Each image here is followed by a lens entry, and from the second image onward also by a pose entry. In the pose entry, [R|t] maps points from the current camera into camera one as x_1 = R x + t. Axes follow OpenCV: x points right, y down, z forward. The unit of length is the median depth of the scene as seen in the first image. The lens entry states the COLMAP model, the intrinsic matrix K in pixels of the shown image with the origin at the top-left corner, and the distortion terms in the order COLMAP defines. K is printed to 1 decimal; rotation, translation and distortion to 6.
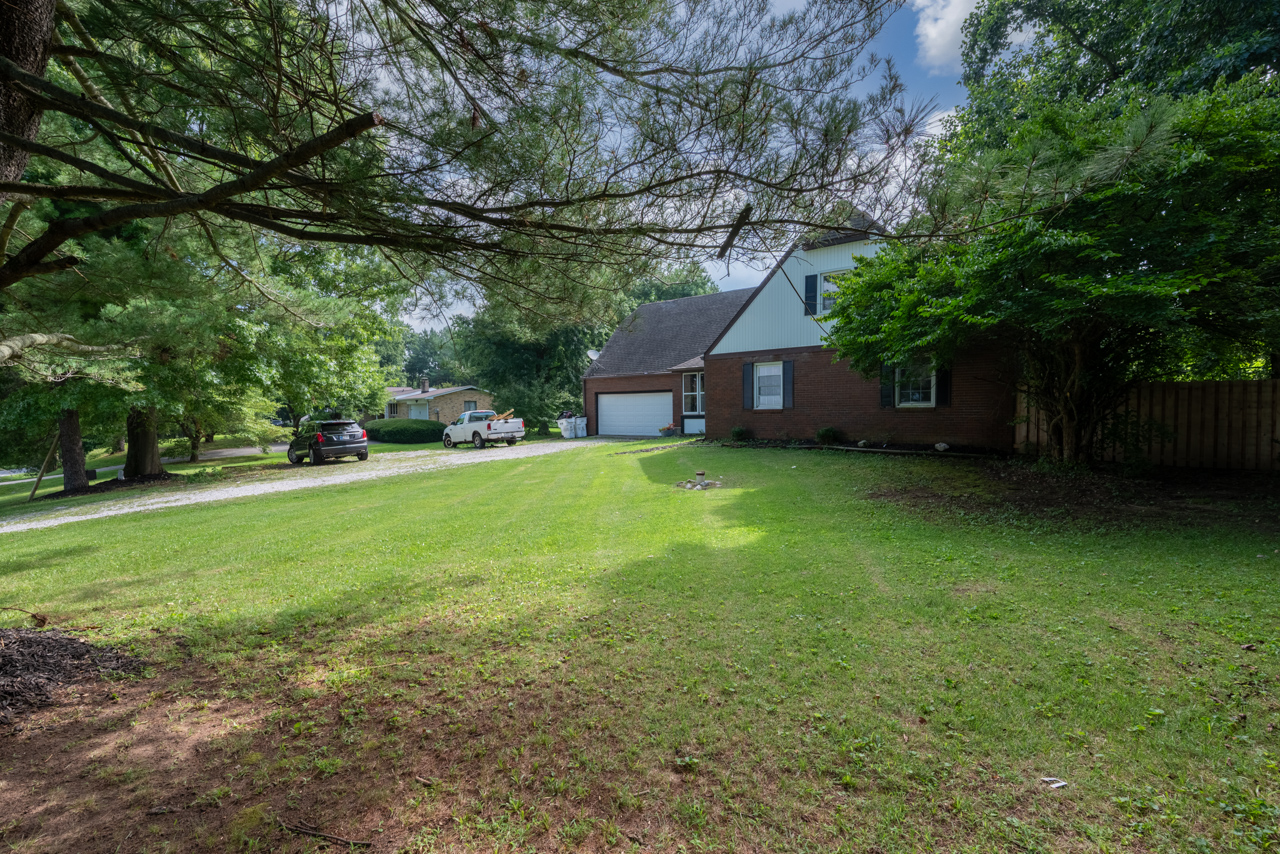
lens RADIAL K [[550.4, 0, 638.8], [0, 550.4, 427.1], [0, 0, 1]] dist [-0.001834, -0.000610]
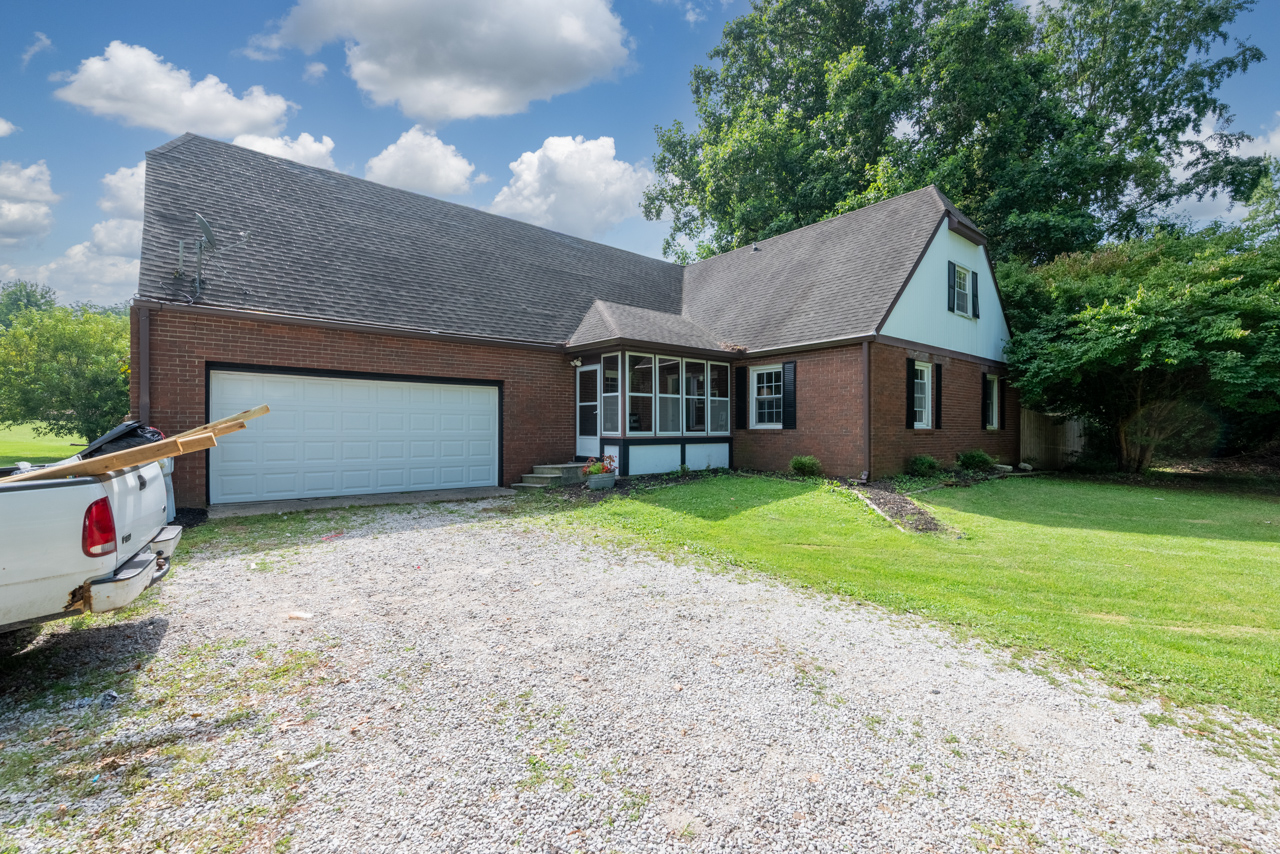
lens RADIAL K [[550.4, 0, 641.7], [0, 550.4, 432.9], [0, 0, 1]] dist [-0.001834, -0.000610]
pose [[0.210854, 0.008453, 0.977481, -0.374023], [0.024294, 0.999608, -0.013885, -0.018086], [-0.977216, 0.026675, 0.210566, 0.845938]]
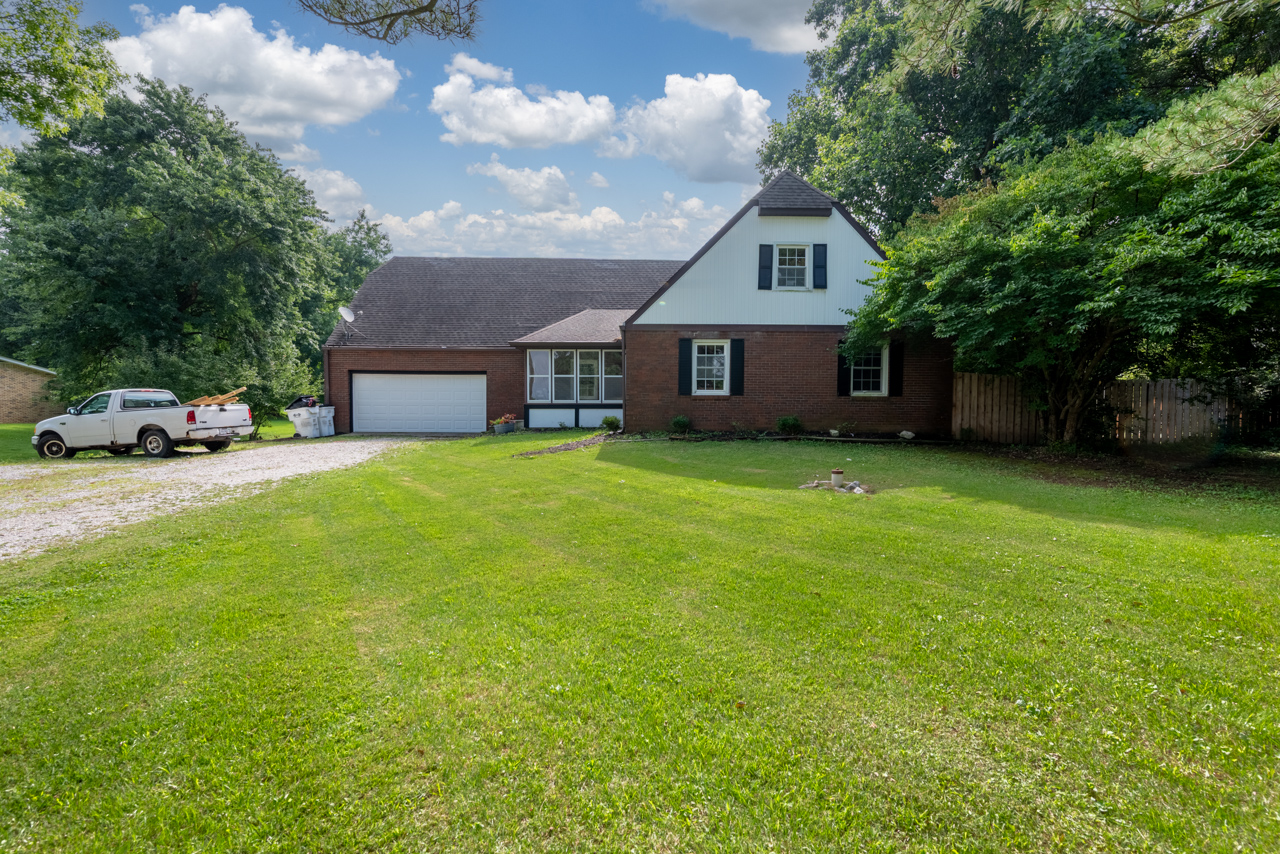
lens RADIAL K [[550.4, 0, 641.1], [0, 550.4, 428.5], [0, 0, 1]] dist [-0.001834, -0.000610]
pose [[0.781775, -0.004062, 0.623548, -0.262698], [0.003890, 0.999991, 0.001637, 0.011716], [-0.623549, 0.001146, 0.781784, 0.286605]]
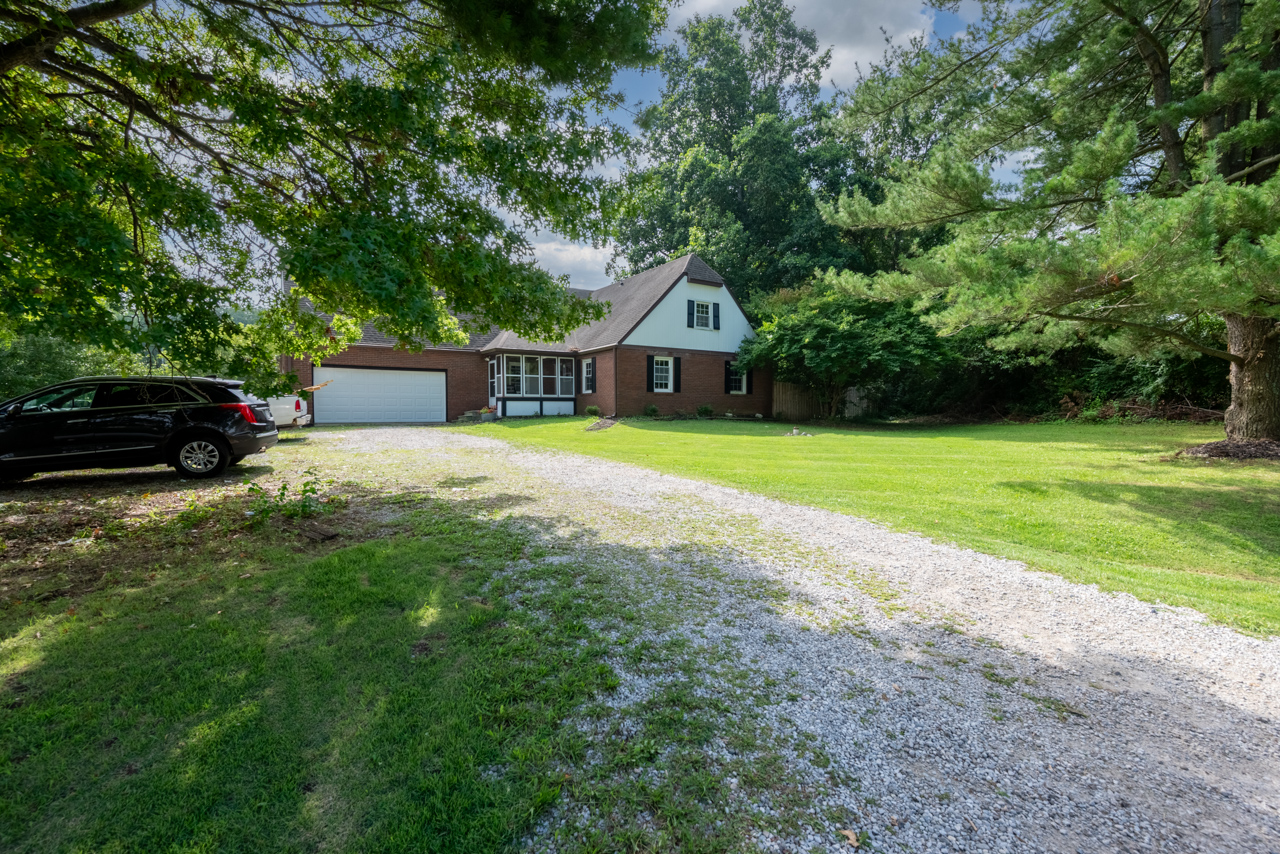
lens RADIAL K [[550.4, 0, 634.1], [0, 550.4, 425.3], [0, 0, 1]] dist [-0.001834, -0.000610]
pose [[0.329158, -0.014132, 0.944169, -0.731078], [0.022469, 0.999722, 0.007130, 0.025479], [-0.944007, 0.018867, 0.329384, 0.443551]]
